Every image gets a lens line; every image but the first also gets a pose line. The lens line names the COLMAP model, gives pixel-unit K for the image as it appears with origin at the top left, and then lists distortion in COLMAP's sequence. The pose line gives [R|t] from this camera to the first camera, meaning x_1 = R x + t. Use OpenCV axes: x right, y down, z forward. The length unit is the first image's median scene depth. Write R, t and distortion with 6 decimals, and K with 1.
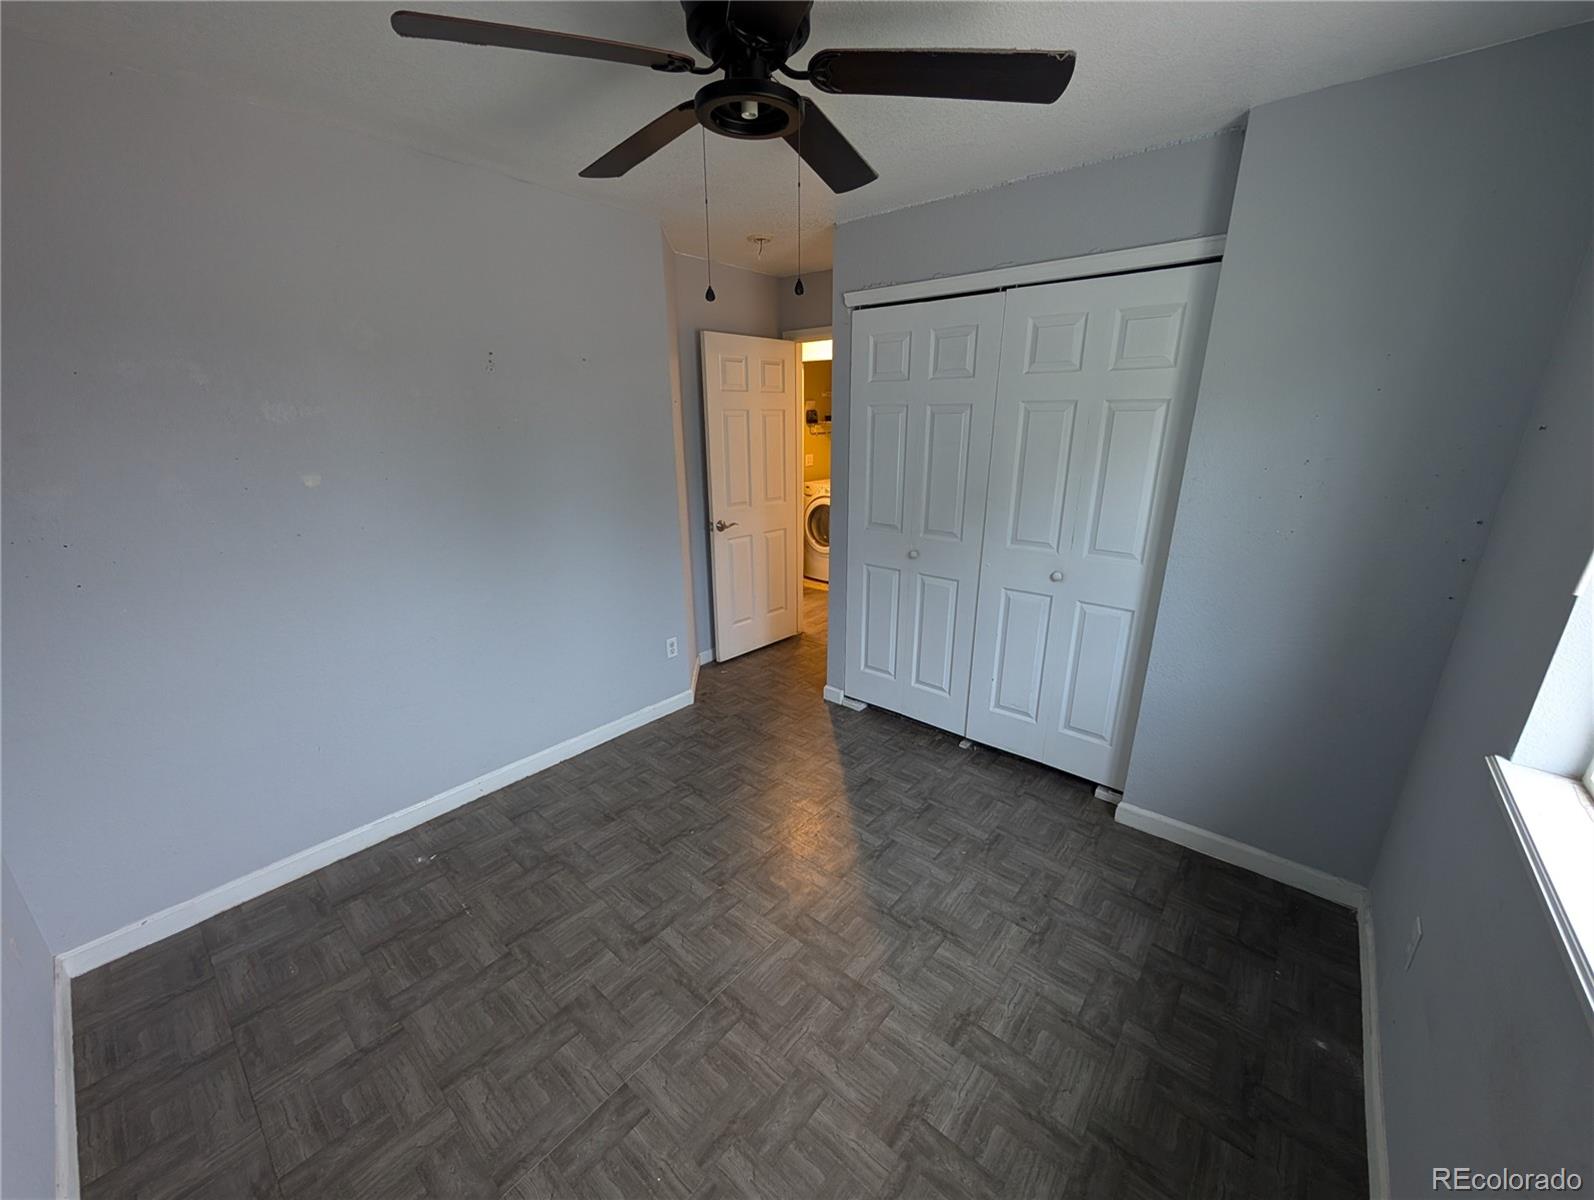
lens RADIAL K [[606.4, 0, 797.7], [0, 606.4, 607.9], [0, 0, 1]] dist [-0.002351, 0.000322]
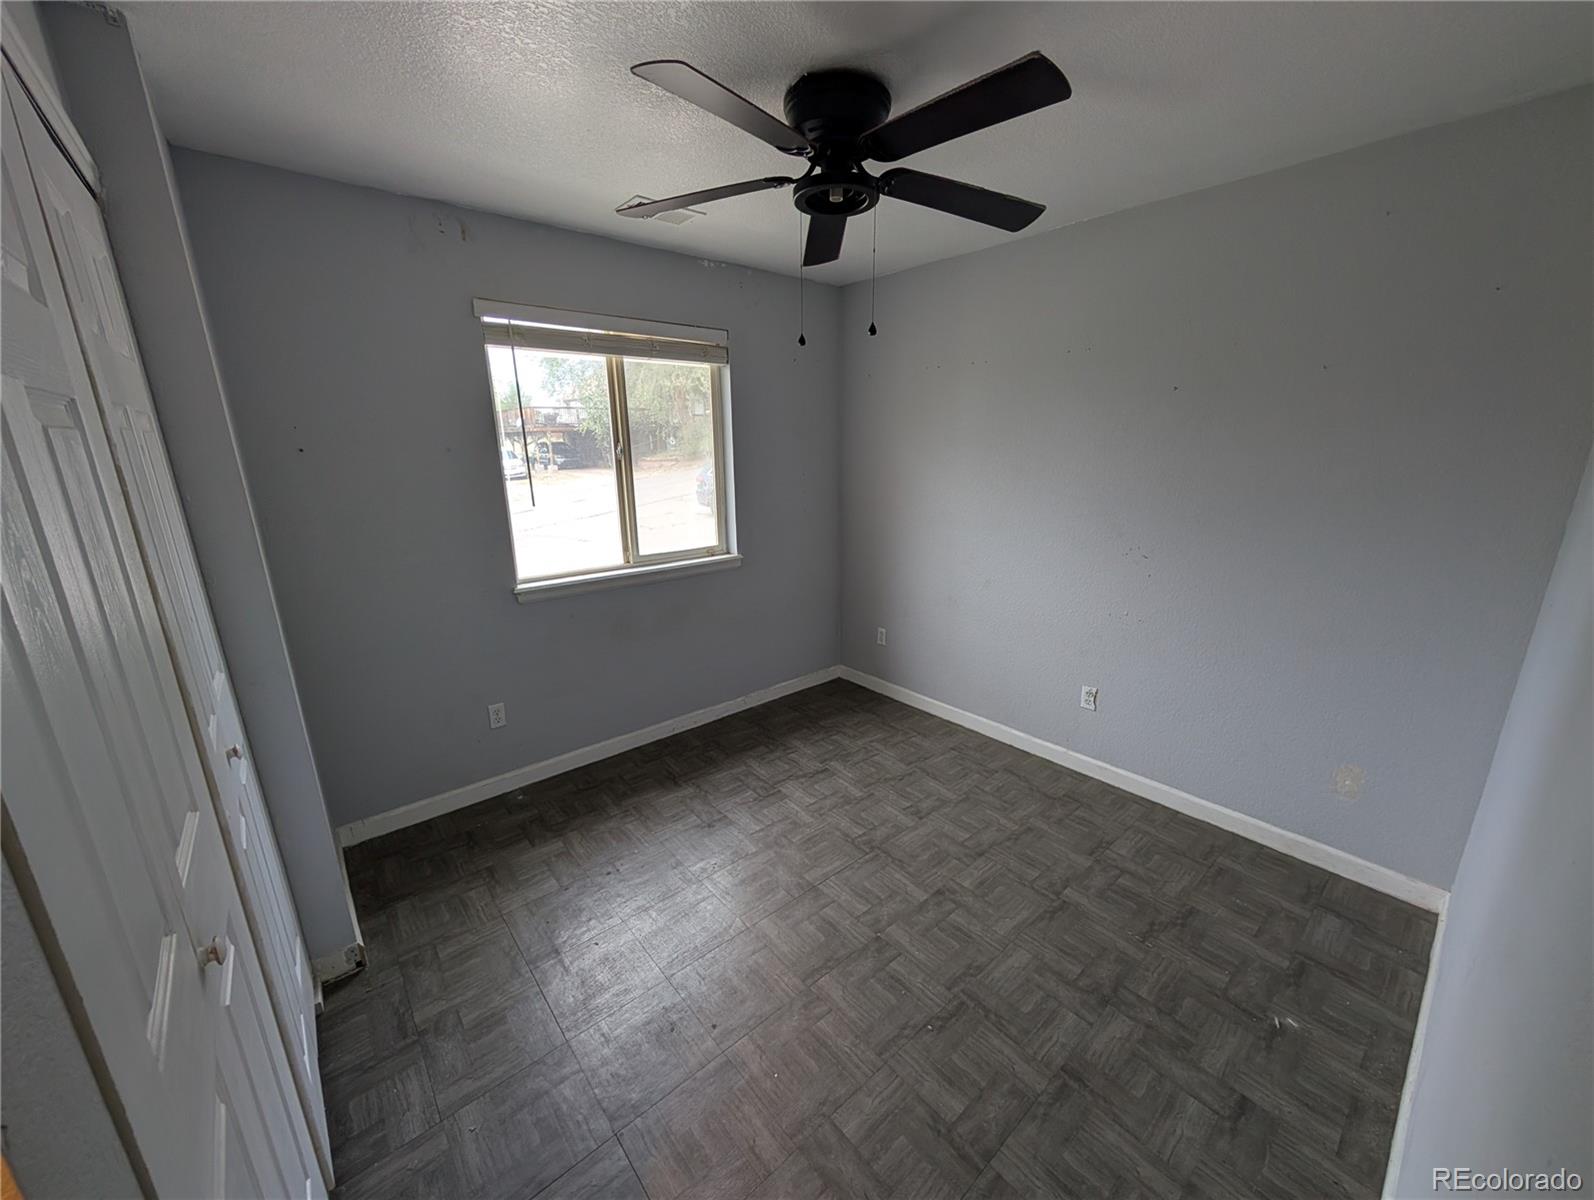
lens RADIAL K [[606.4, 0, 797.7], [0, 606.4, 607.9], [0, 0, 1]] dist [-0.002351, 0.000322]
pose [[-0.986719, -0.032657, 0.159118, -0.131085], [0.059242, 0.839757, 0.539720, -0.455426], [-0.151246, 0.541979, -0.826670, 1.459920]]
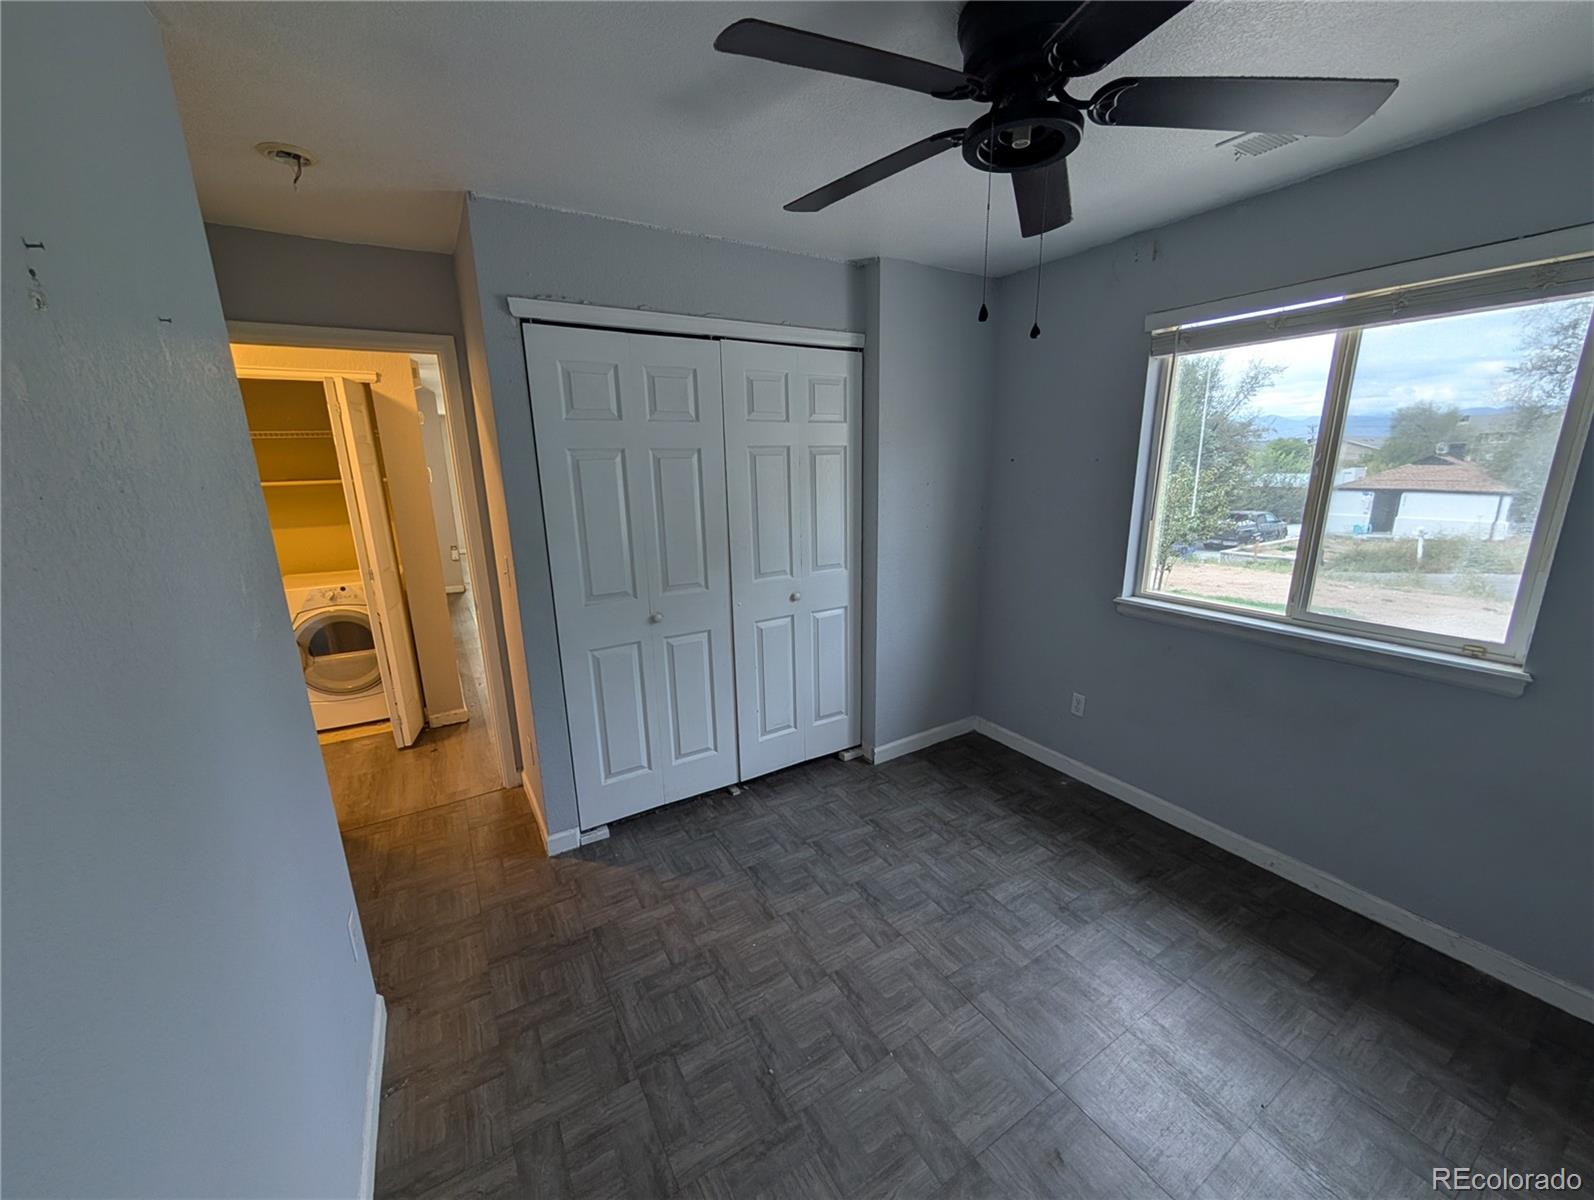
lens RADIAL K [[606.4, 0, 797.7], [0, 606.4, 607.9], [0, 0, 1]] dist [-0.002351, 0.000322]
pose [[0.318432, -0.229152, 0.919832, -0.717279], [0.304105, 0.943750, 0.129834, -0.204307], [-0.897843, 0.238382, 0.370207, 0.658688]]
